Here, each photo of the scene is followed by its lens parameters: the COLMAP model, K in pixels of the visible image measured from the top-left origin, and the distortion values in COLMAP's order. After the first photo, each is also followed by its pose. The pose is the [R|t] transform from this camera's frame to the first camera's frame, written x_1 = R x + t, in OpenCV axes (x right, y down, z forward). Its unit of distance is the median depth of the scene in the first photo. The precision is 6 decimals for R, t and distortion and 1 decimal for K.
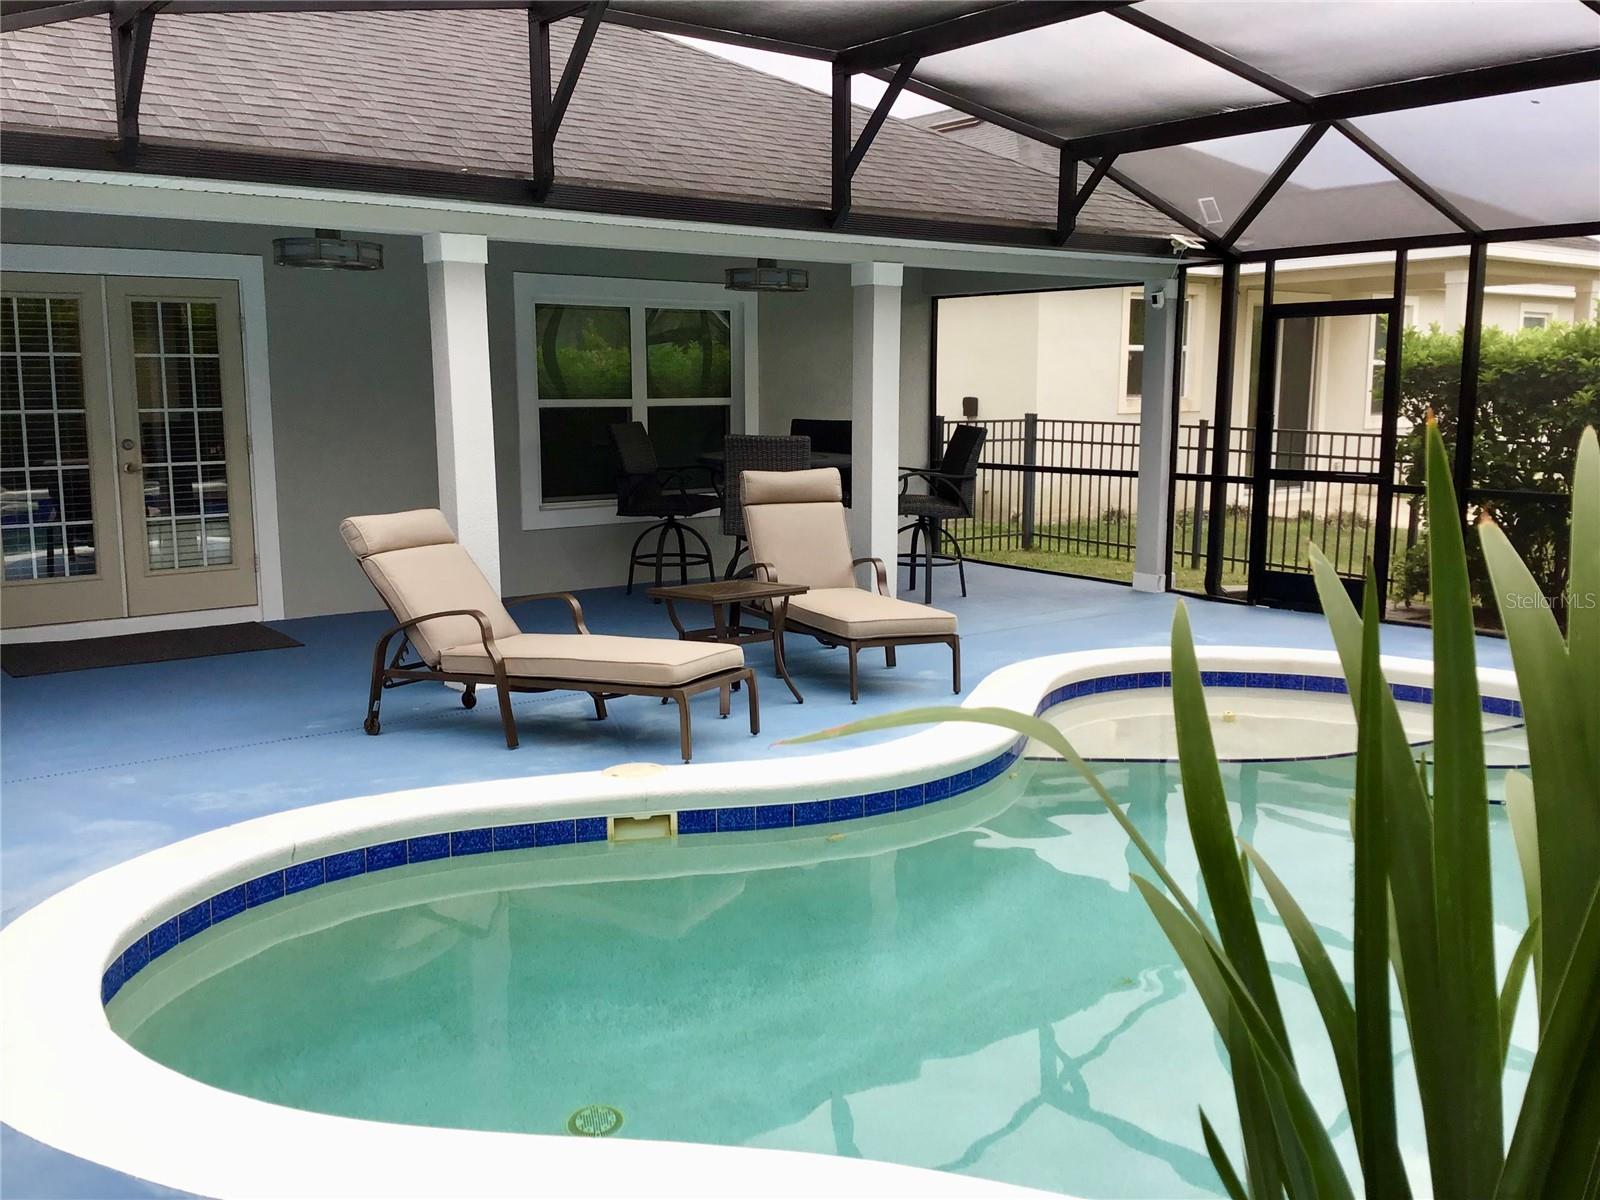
lens RADIAL K [[1444.1, 0, 803.7], [0, 1444.1, 595.6], [0, 0, 1]] dist [0.124108, -0.233414]
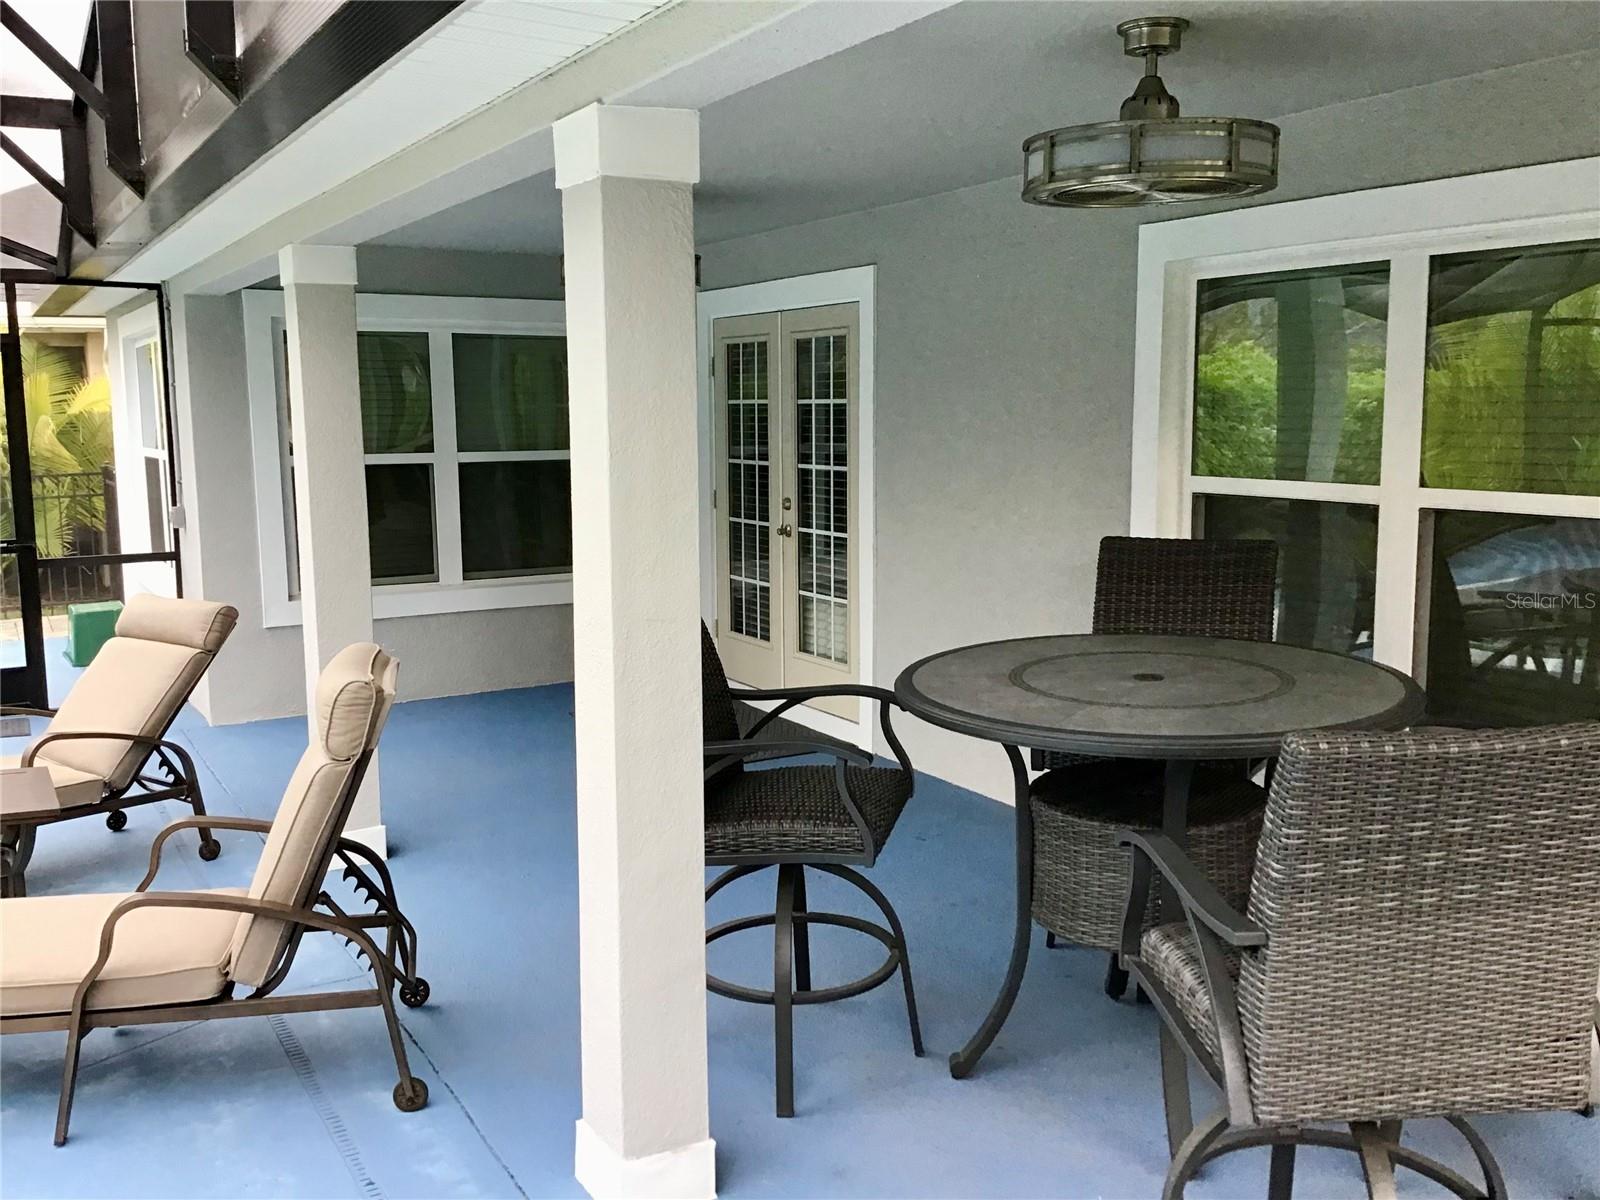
lens RADIAL K [[1444.1, 0, 803.7], [0, 1444.1, 595.6], [0, 0, 1]] dist [0.124108, -0.233414]
pose [[-0.118973, 0.117346, -0.985939, 0.400160], [-0.152824, 0.978995, 0.134961, -0.166371], [0.981066, 0.166732, -0.098541, 1.100839]]
